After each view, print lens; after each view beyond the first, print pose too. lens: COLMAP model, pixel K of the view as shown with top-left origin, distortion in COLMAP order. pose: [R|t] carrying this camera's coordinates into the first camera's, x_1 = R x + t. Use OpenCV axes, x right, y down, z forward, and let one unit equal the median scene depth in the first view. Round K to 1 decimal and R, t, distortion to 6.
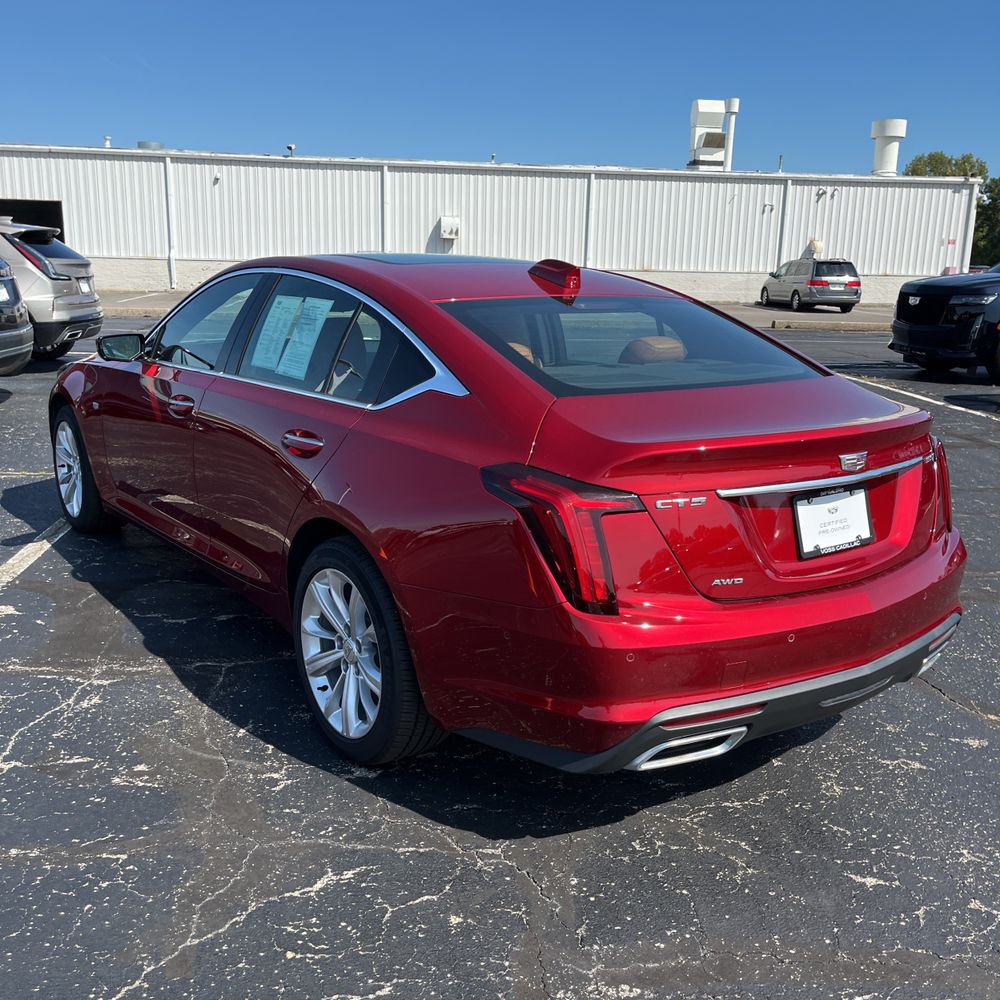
lens RADIAL K [[1018.7, 0, 497.8], [0, 1018.7, 503.5], [0, 0, 1]] dist [0.030044, 0.000000]
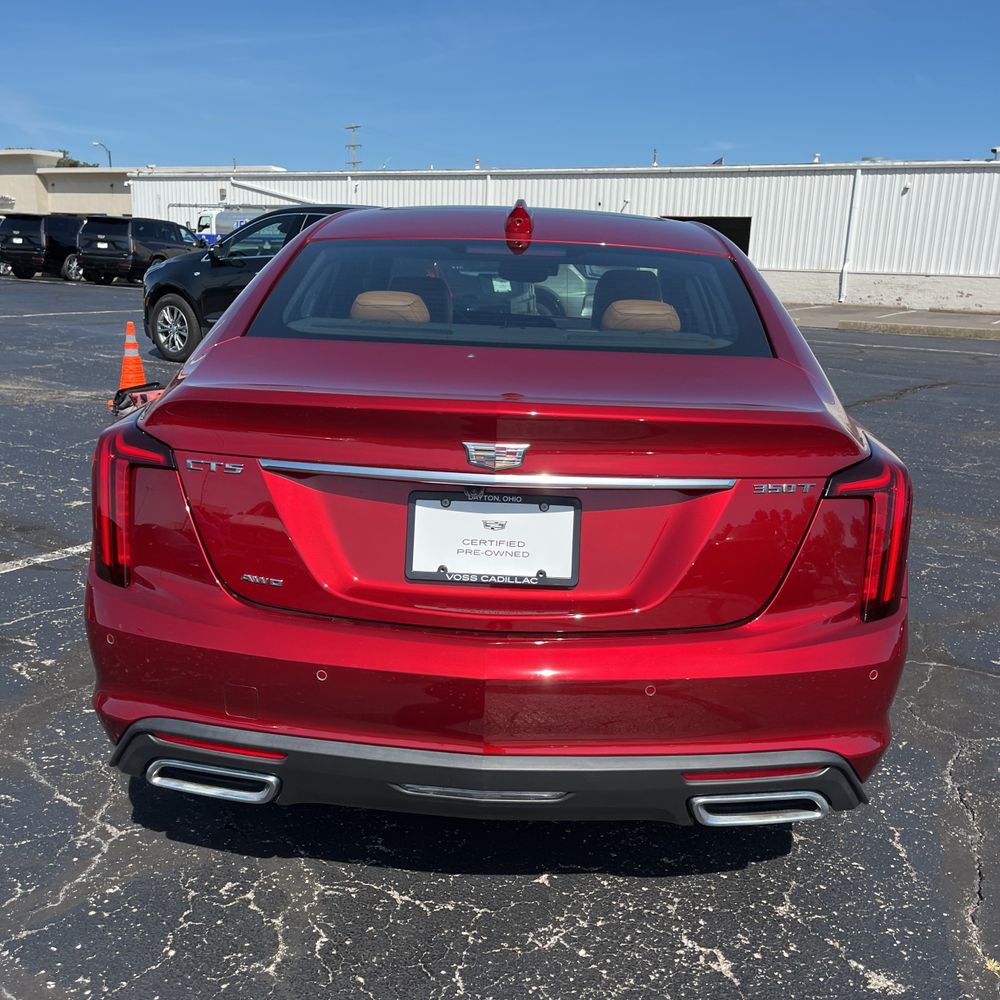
lens RADIAL K [[1018.7, 0, 504.2], [0, 1018.7, 507.5], [0, 0, 1]] dist [0.030044, 0.000000]
pose [[0.779964, 0.154885, -0.606356, 0.068571], [-0.163767, 0.985642, 0.041113, -0.003136], [0.604018, 0.067234, 0.794130, 0.041829]]
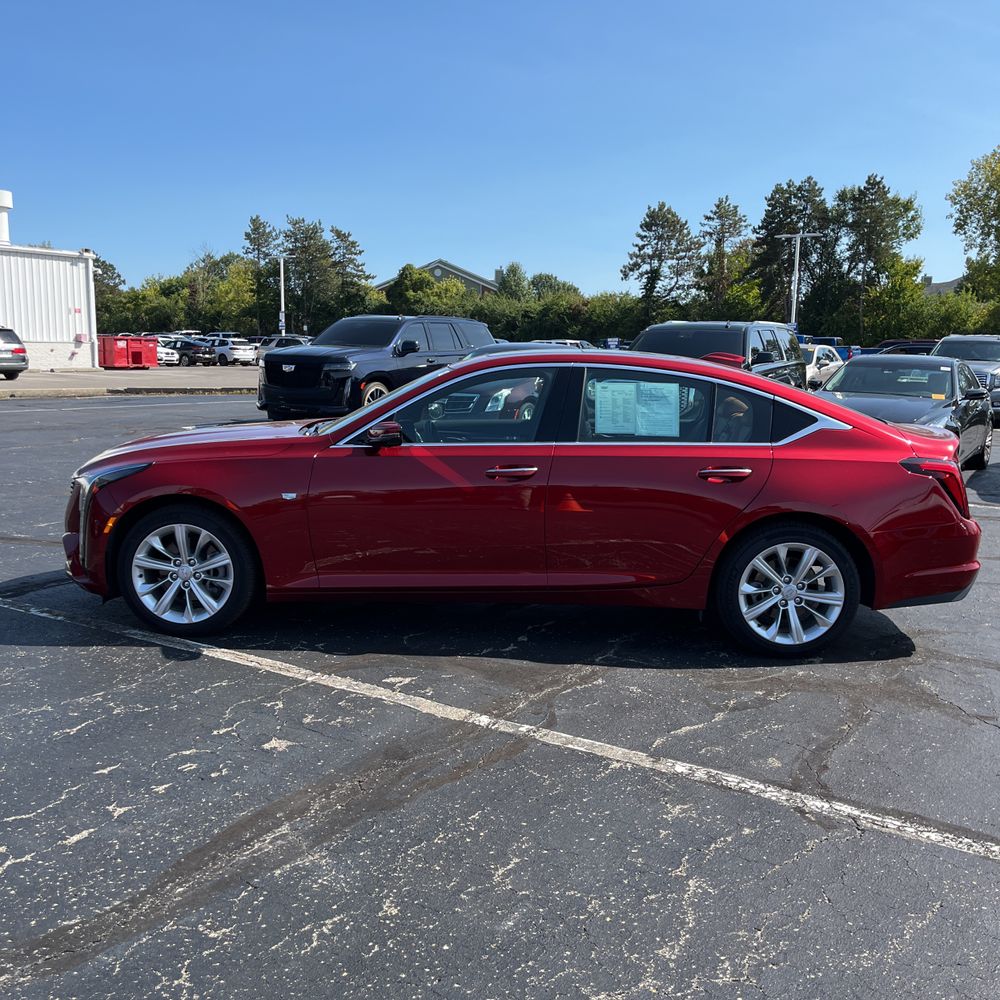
lens RADIAL K [[1018.7, 0, 495.8], [0, 1018.7, 503.8], [0, 0, 1]] dist [0.030044, 0.000000]
pose [[0.607903, -0.132581, 0.782864, -0.174931], [0.177772, 0.983658, 0.028544, -0.012917], [-0.773854, 0.121819, 0.621538, 0.033169]]
